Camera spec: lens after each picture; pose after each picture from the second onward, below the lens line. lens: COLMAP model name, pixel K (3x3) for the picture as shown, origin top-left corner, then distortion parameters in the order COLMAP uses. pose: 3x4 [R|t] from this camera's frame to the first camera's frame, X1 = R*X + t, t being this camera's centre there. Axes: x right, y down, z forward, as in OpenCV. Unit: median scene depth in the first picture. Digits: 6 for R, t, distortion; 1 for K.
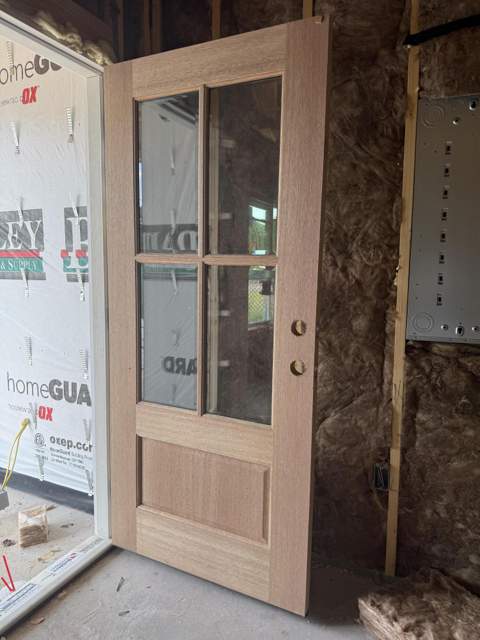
lens RADIAL K [[449.6, 0, 240.3], [0, 449.6, 321.3], [0, 0, 1]] dist [0.004284, 0.000794]
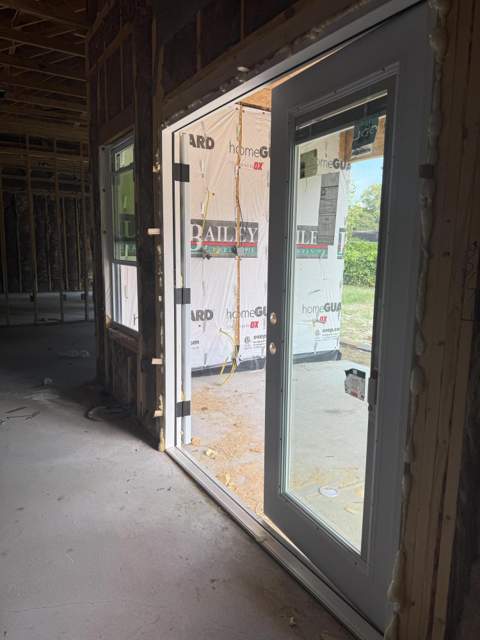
lens RADIAL K [[449.6, 0, 239.3], [0, 449.6, 320.8], [0, 0, 1]] dist [0.004284, 0.000794]
pose [[0.547348, -0.115216, 0.828937, -2.482853], [0.084877, 0.993013, 0.081977, -0.007194], [-0.832590, 0.025488, 0.553303, 0.099423]]
